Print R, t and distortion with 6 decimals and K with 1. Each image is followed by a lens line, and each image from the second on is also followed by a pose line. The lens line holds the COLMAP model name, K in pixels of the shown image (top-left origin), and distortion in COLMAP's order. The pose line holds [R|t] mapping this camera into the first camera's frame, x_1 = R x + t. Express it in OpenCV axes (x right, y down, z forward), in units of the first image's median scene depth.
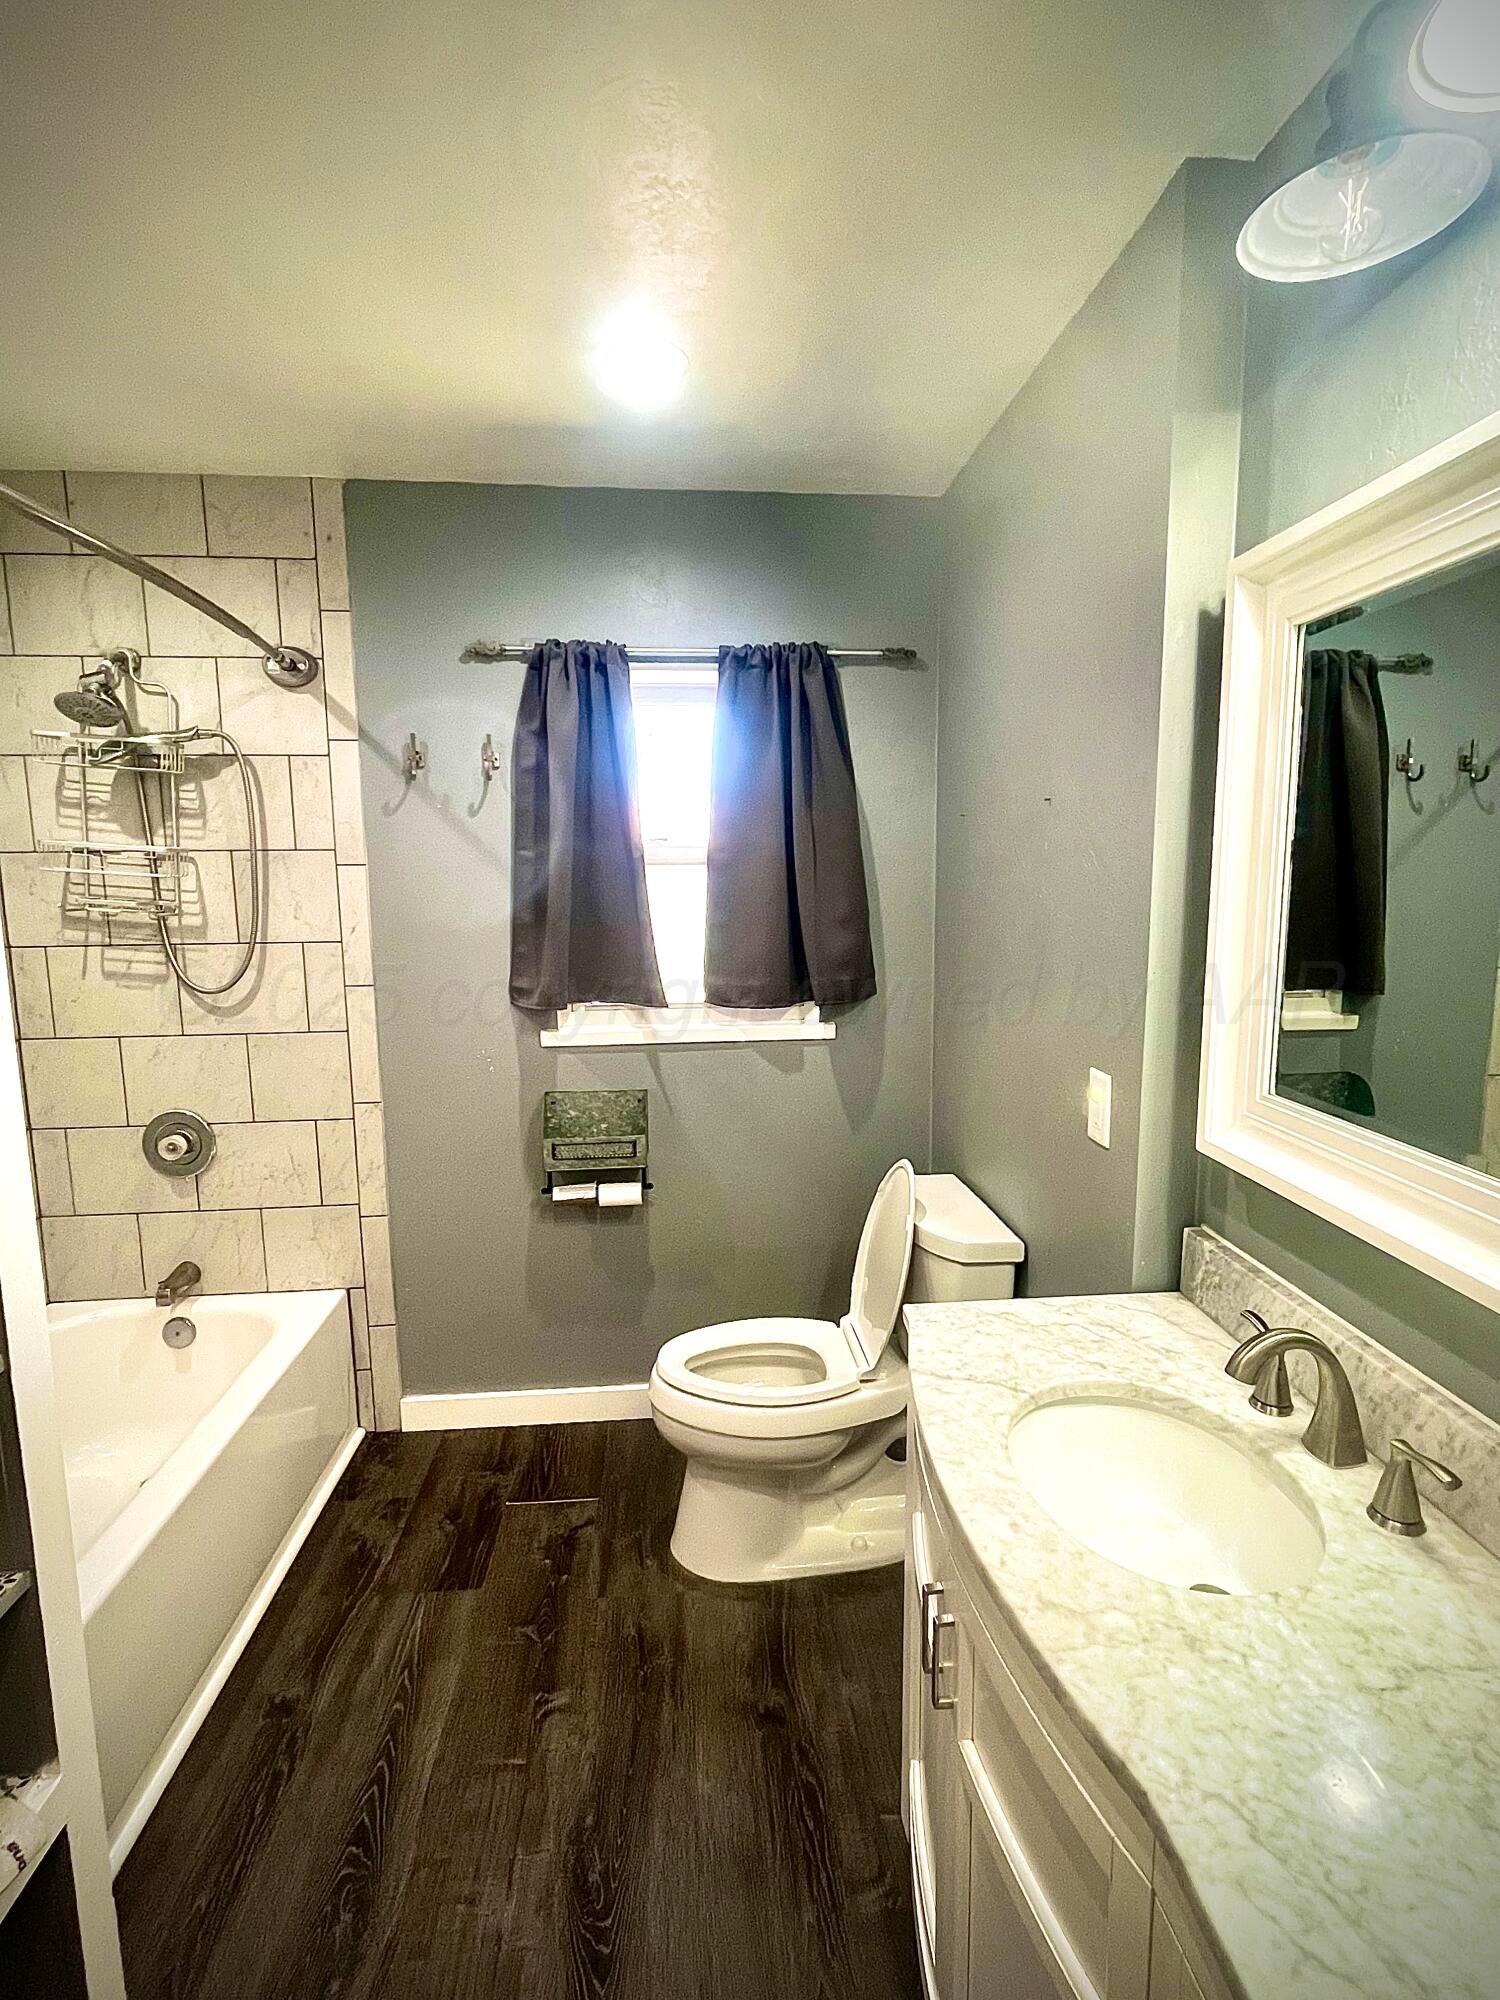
lens RADIAL K [[969.3, 0, 764.0], [0, 969.3, 1002.2], [0, 0, 1]] dist [0.000150, 0.000342]
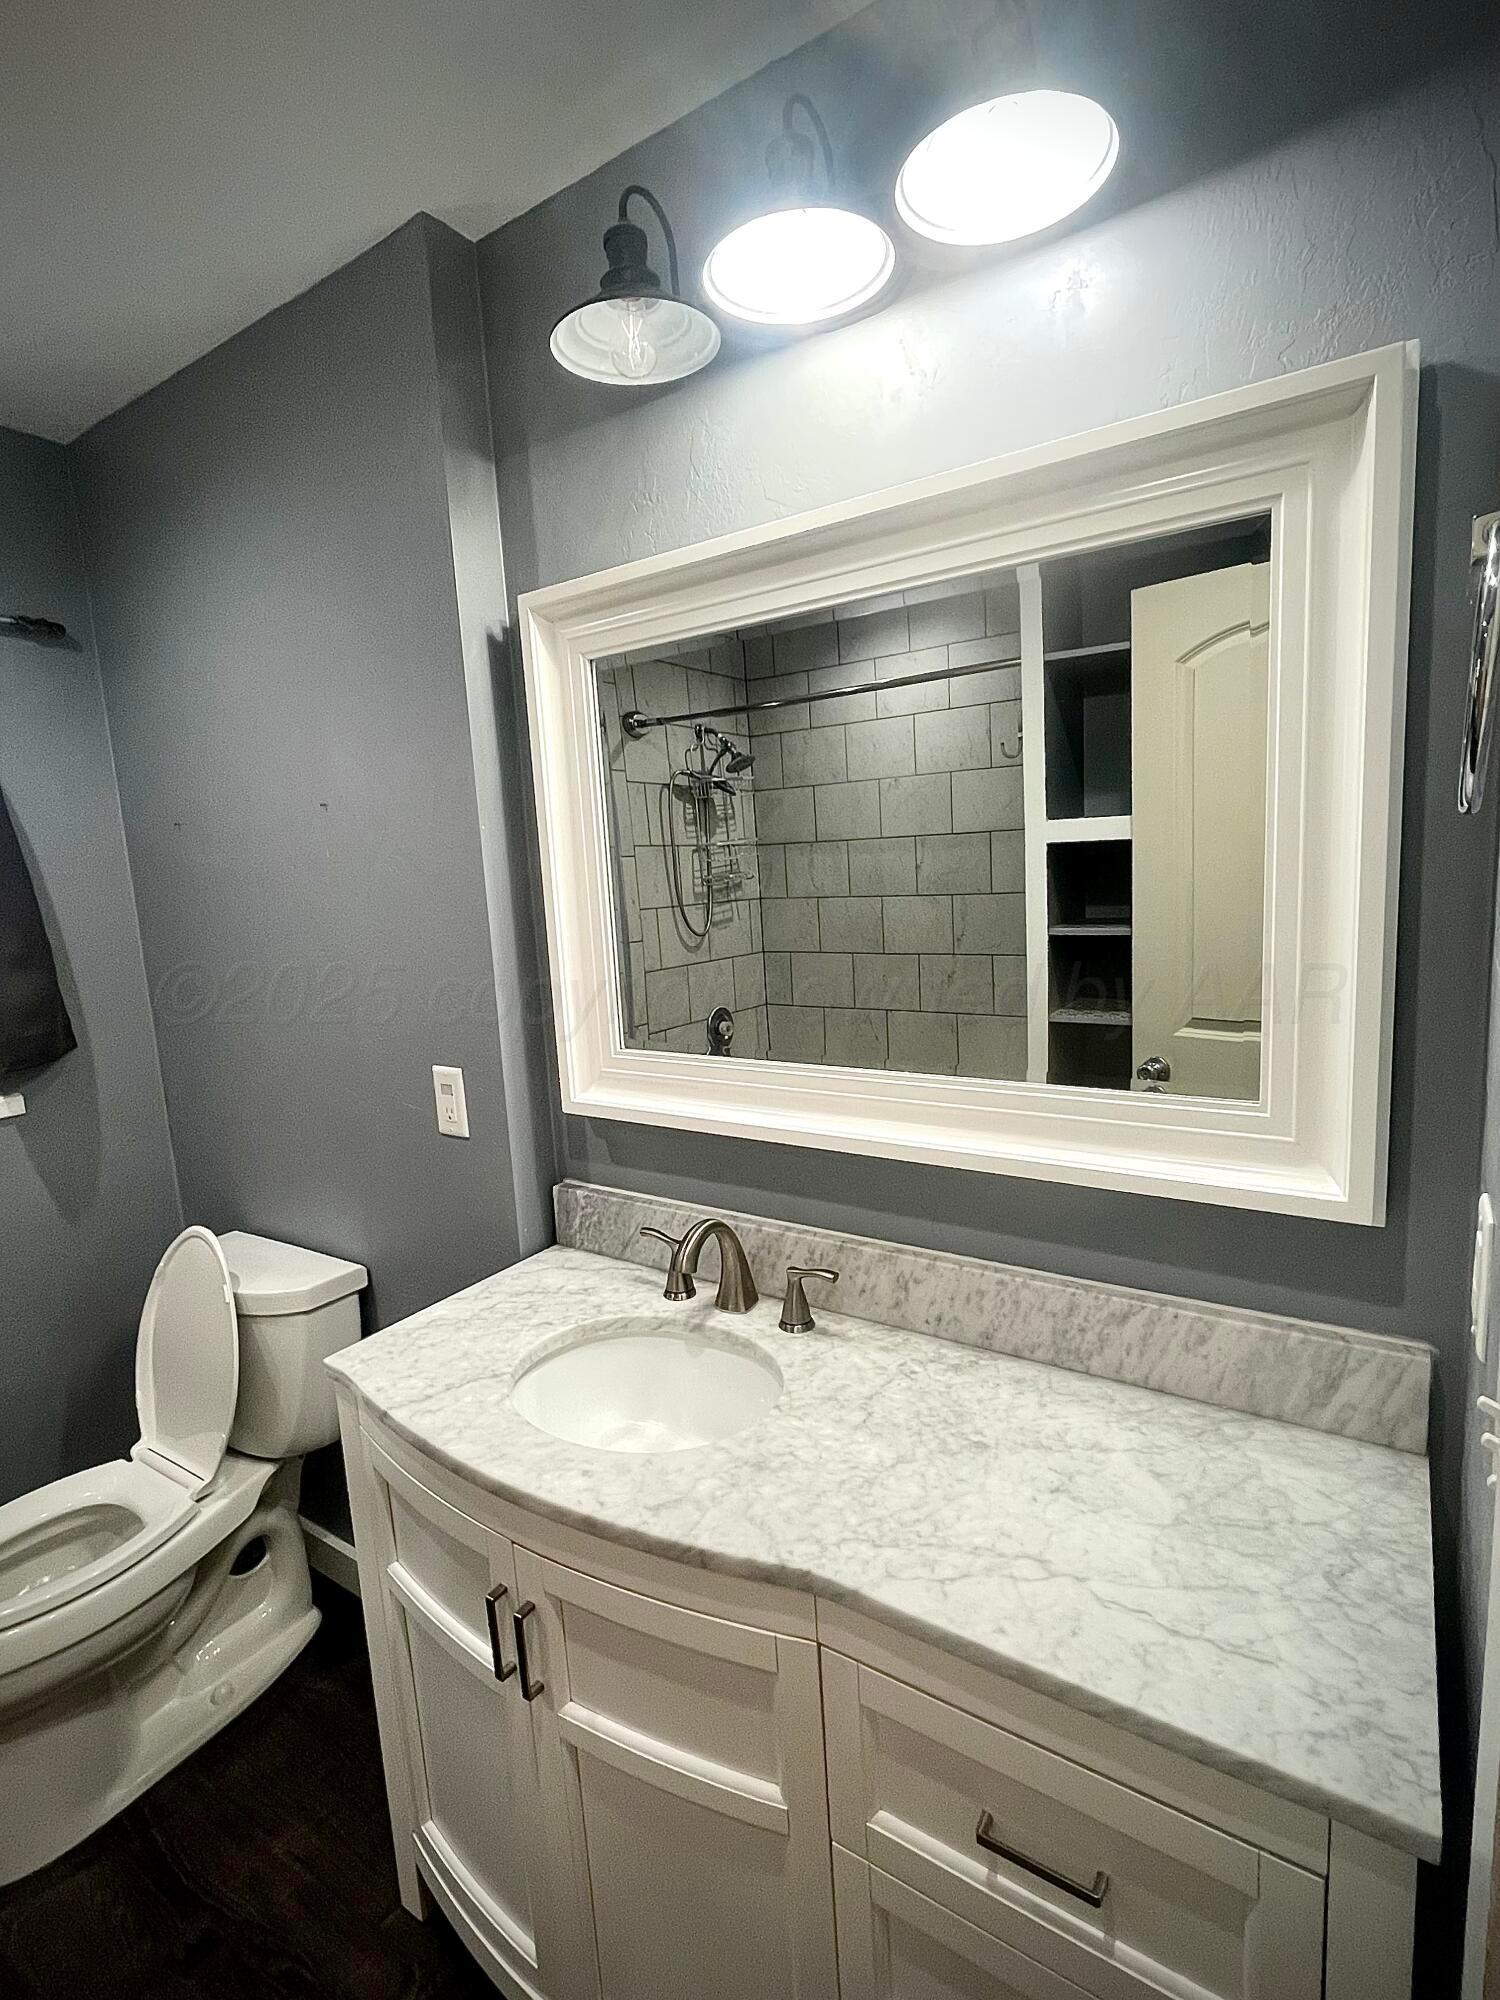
lens RADIAL K [[969.3, 0, 770.2], [0, 969.3, 1000.2], [0, 0, 1]] dist [0.000150, 0.000342]
pose [[0.618458, -0.140909, 0.773081, -0.293031], [0.157854, 0.986015, 0.053438, 0.000903], [-0.769800, 0.088985, 0.632052, 0.096610]]
